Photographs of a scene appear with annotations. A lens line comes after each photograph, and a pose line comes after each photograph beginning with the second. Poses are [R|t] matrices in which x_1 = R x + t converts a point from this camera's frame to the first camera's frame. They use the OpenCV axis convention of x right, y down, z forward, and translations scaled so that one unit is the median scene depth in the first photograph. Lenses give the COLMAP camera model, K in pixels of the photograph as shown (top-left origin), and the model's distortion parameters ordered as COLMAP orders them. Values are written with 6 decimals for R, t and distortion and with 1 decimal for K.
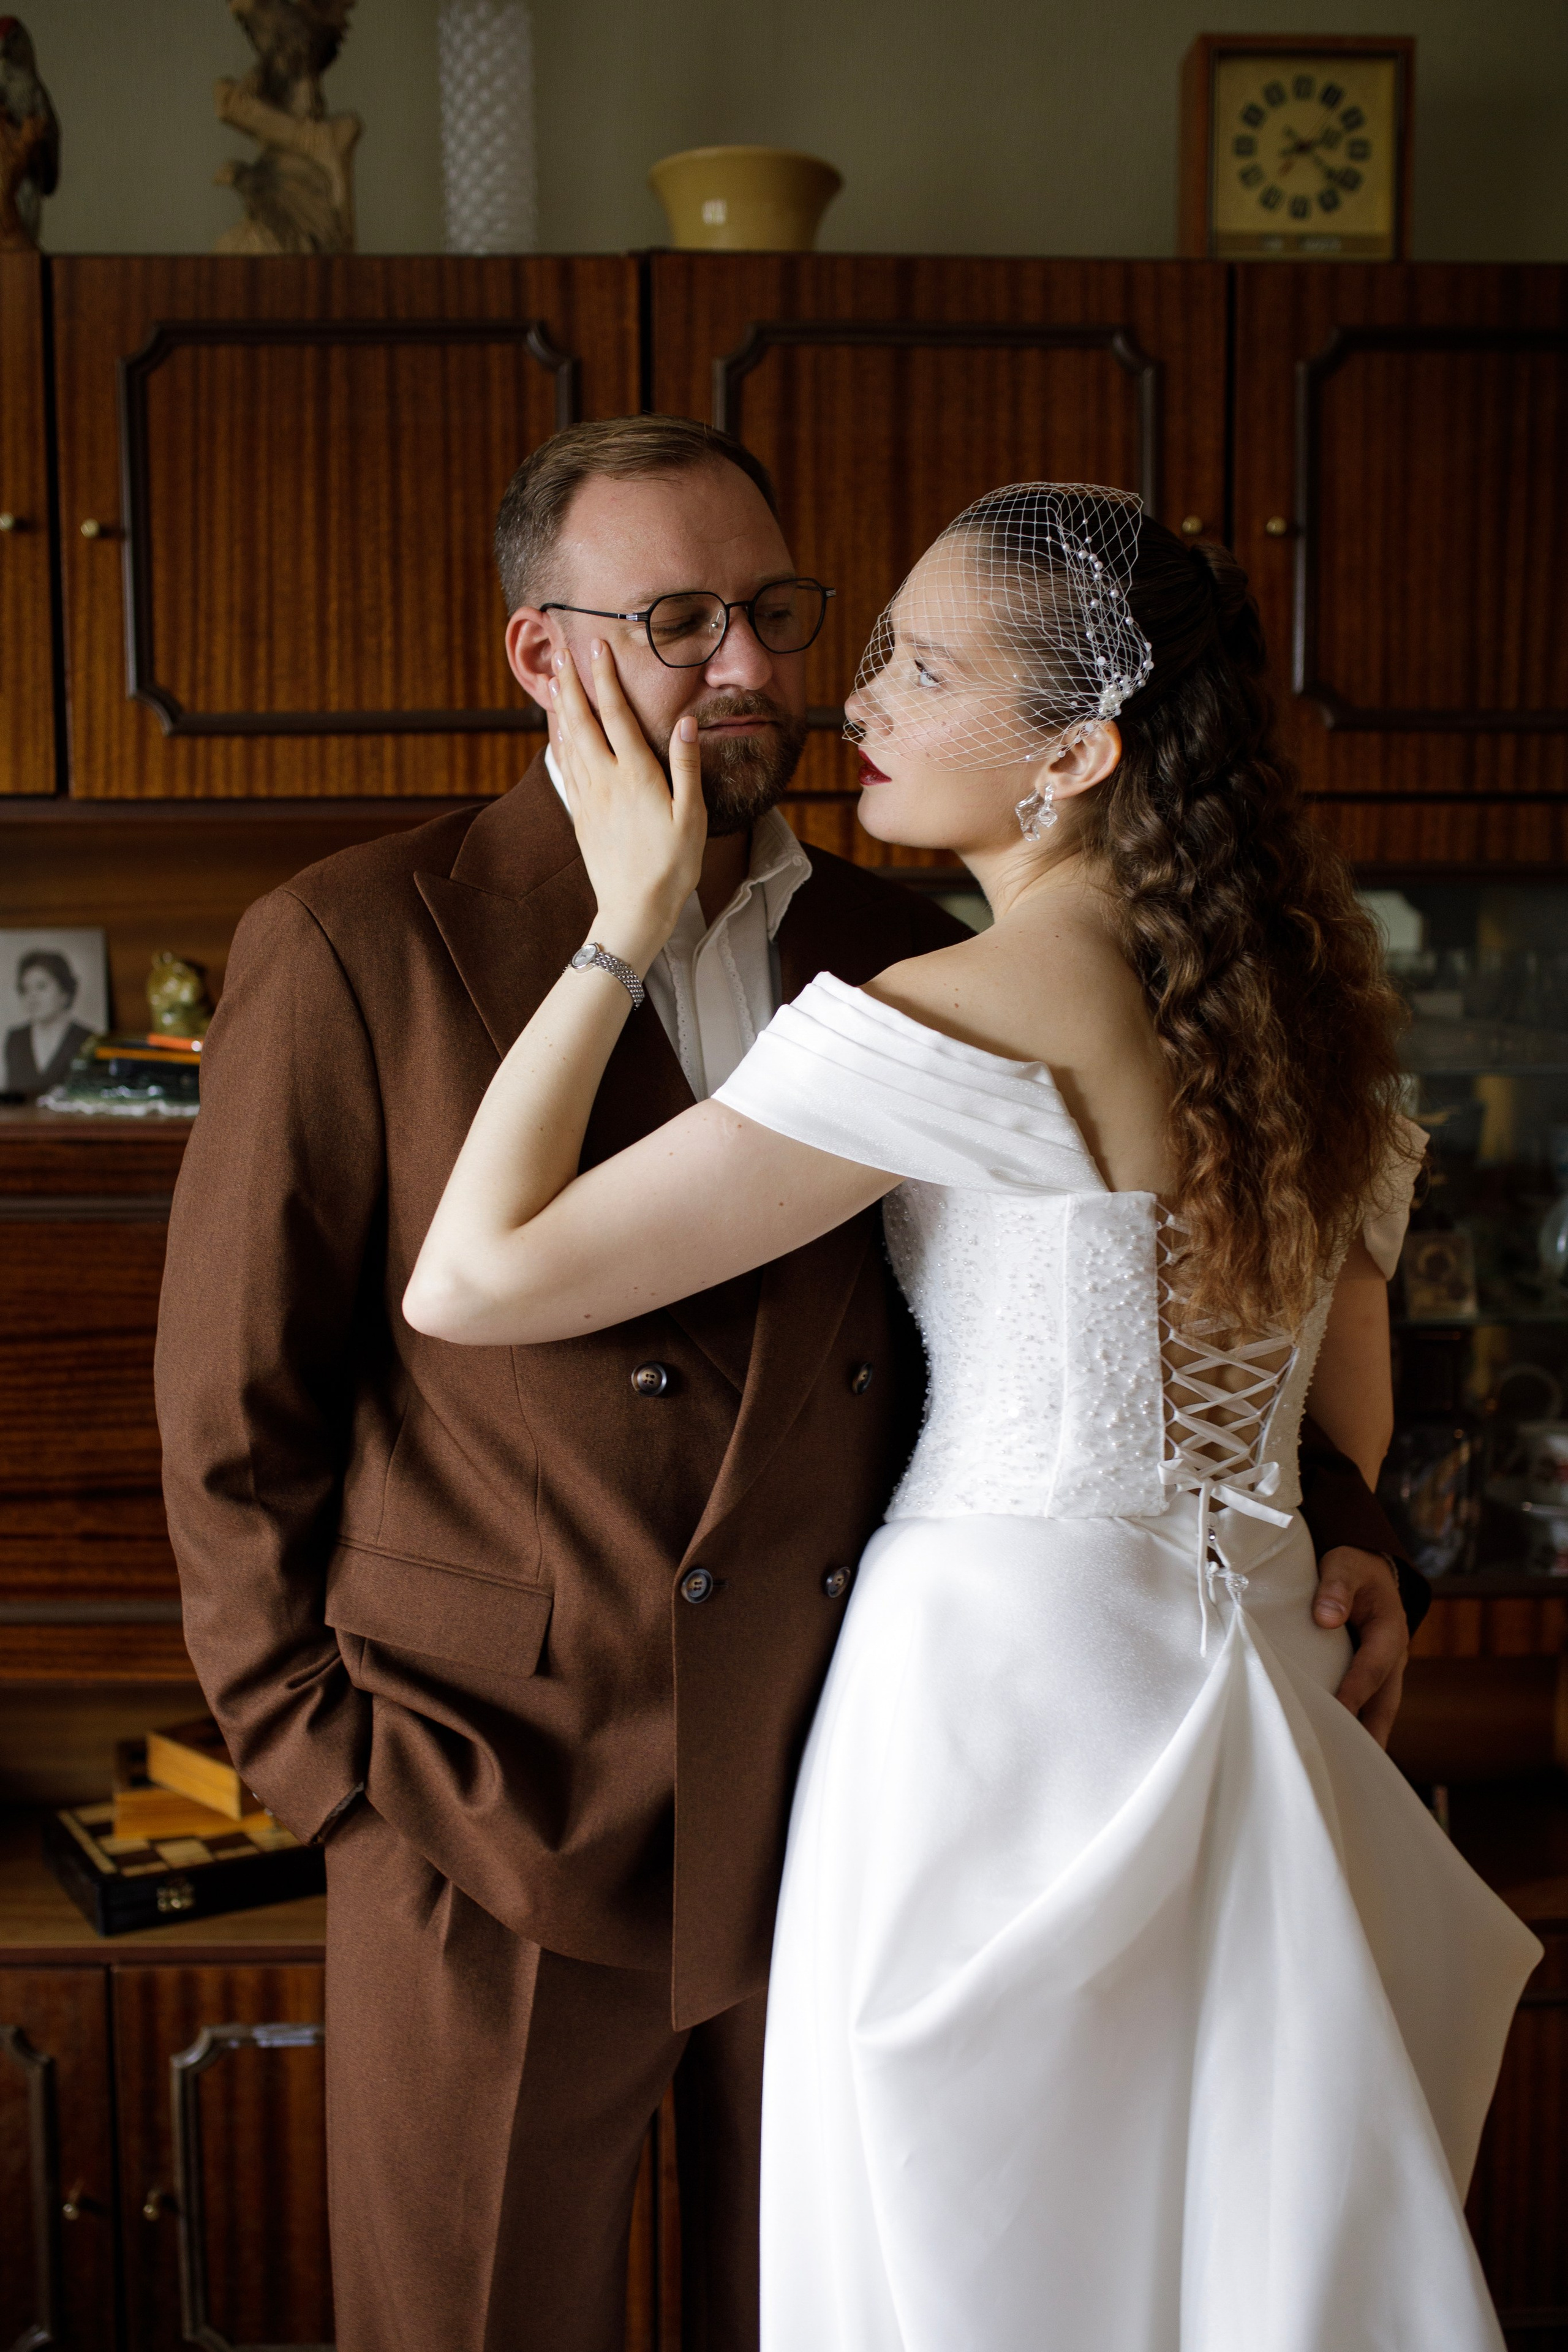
lens RADIAL K [[2446.5, 0, 713.2], [0, 2446.5, 1247.5], [0, 0, 1]] dist [-0.047139, 0.042186]
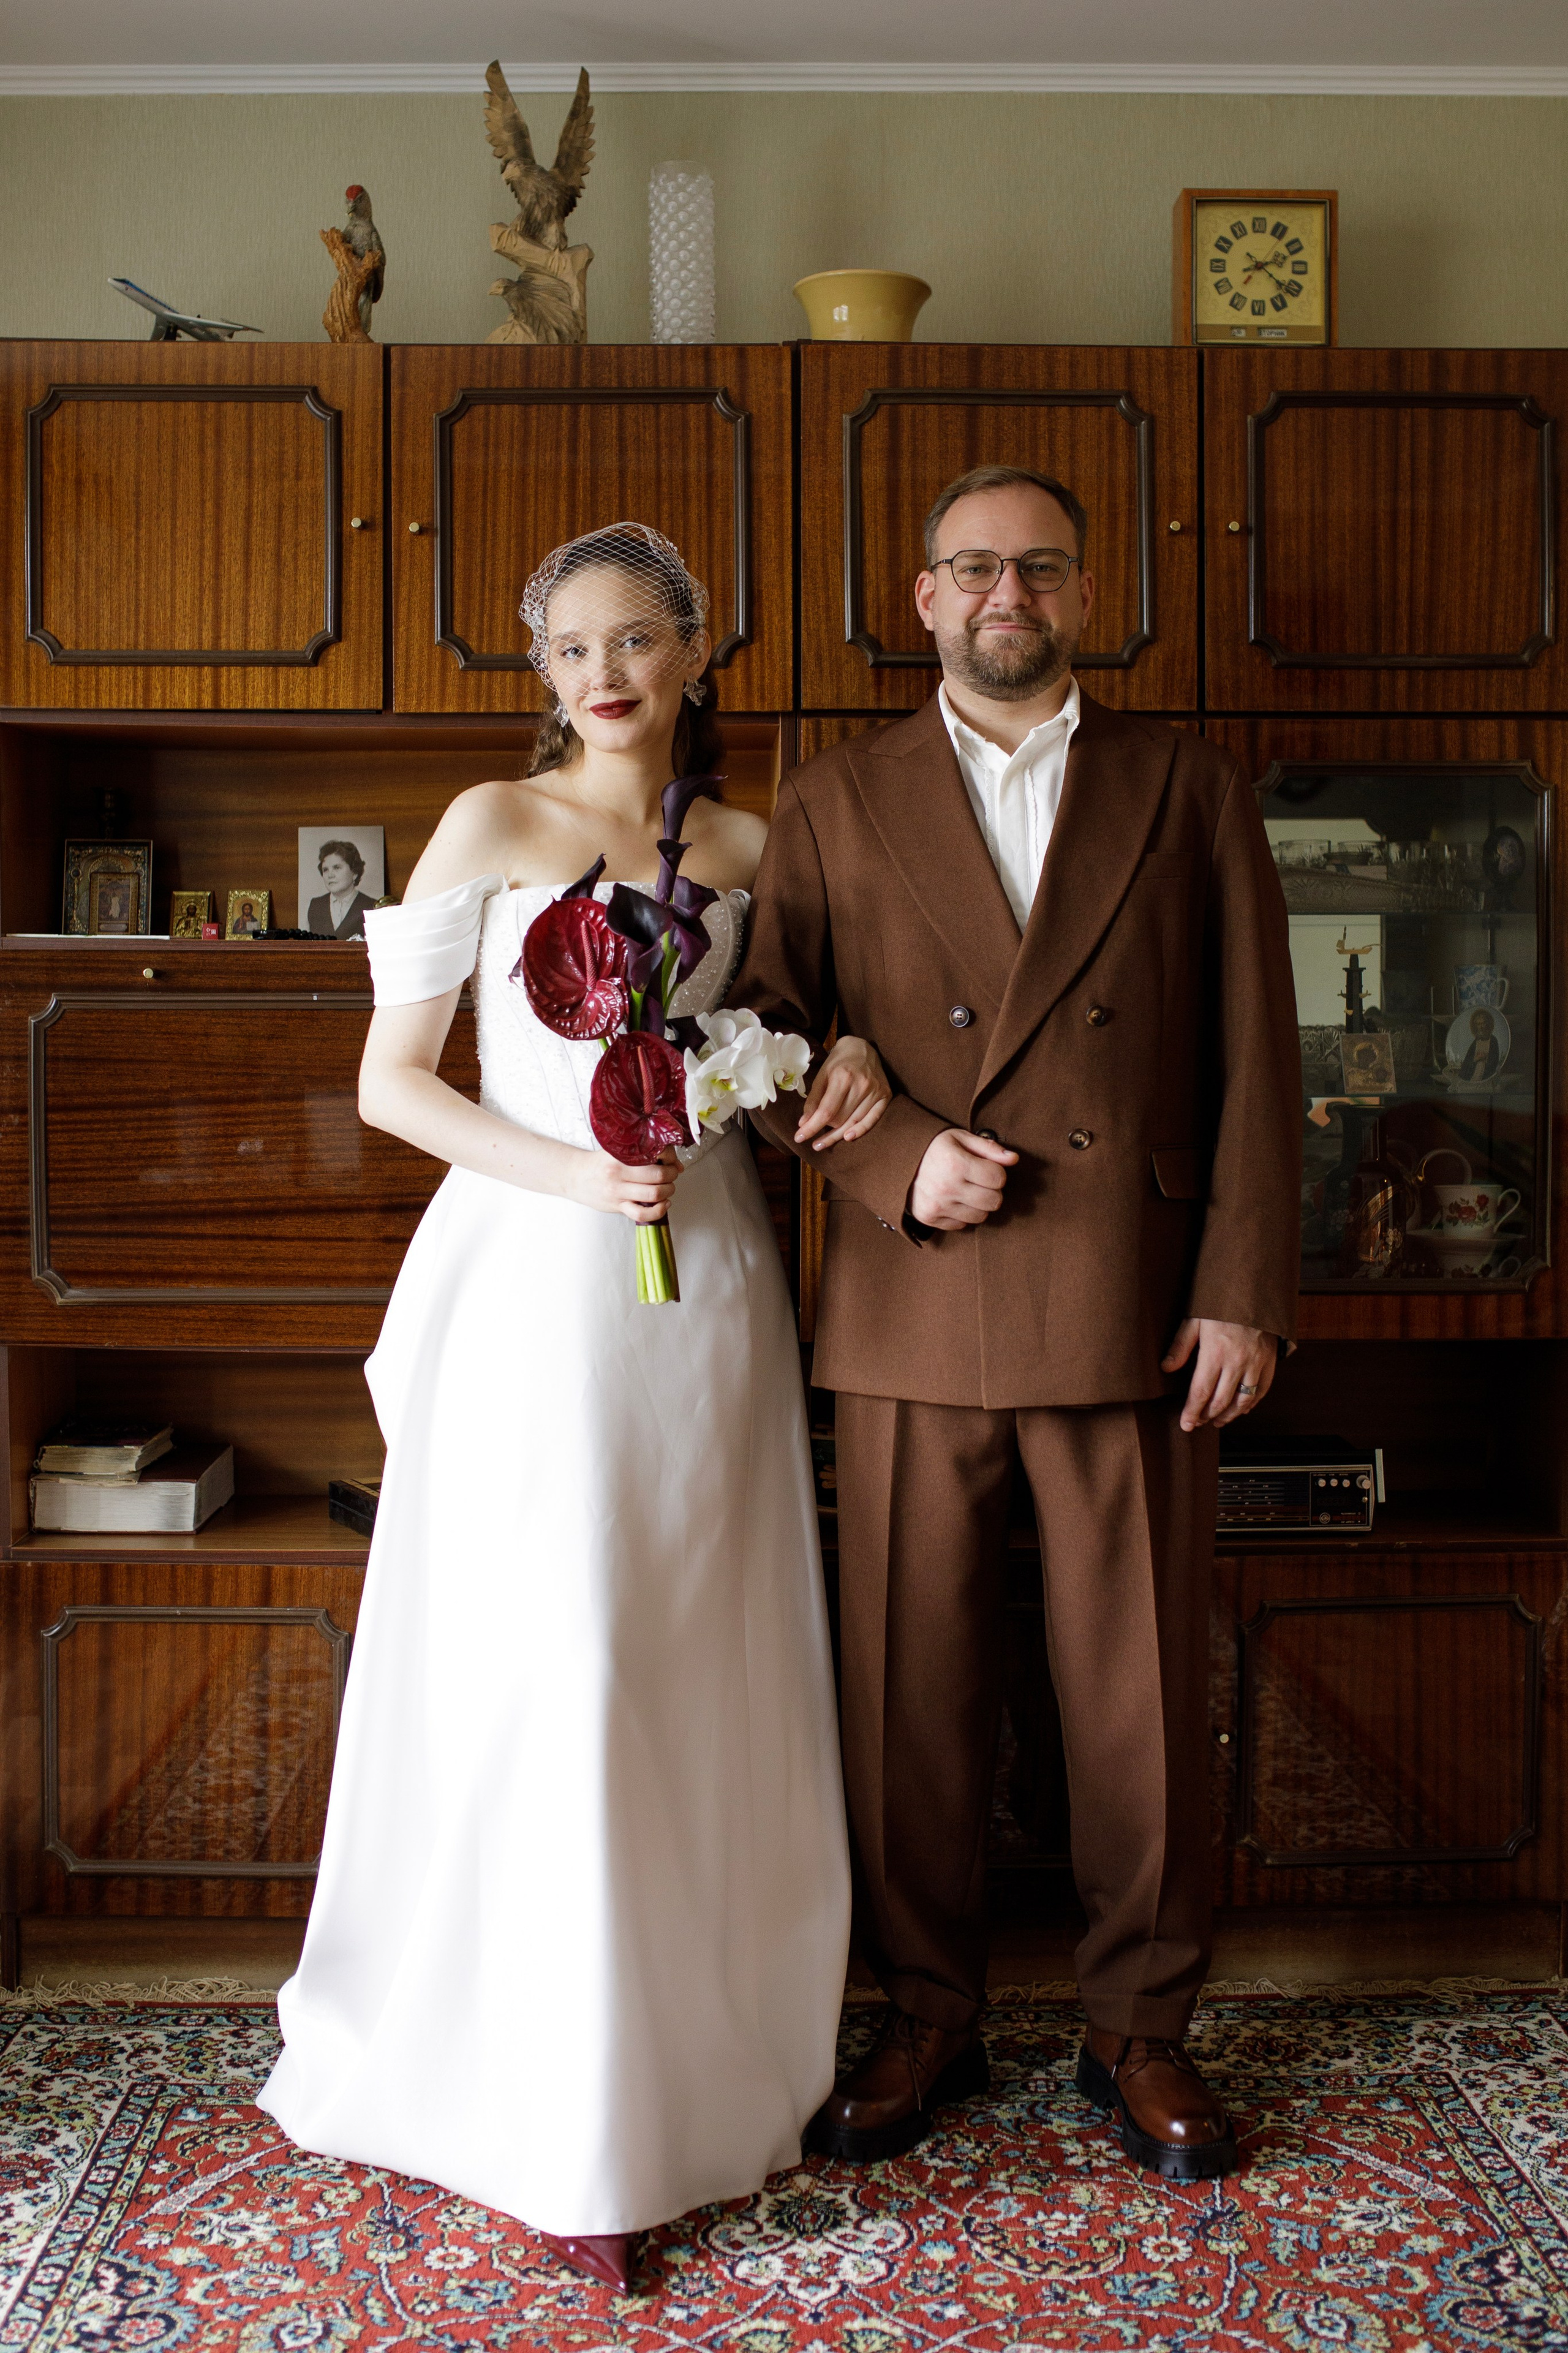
lens RADIAL K [[2586.0, 0, 749.2], [0, 2586.0, 1100.2], [0, 0, 1]] dist [-0.054971, 0.040301]
pose [[0.999874, 0.002382, -0.015667, -0.028876], [-0.003772, 0.995997, -0.089303, 0.169929], [0.015392, 0.089351, 0.995881, -0.467166]]
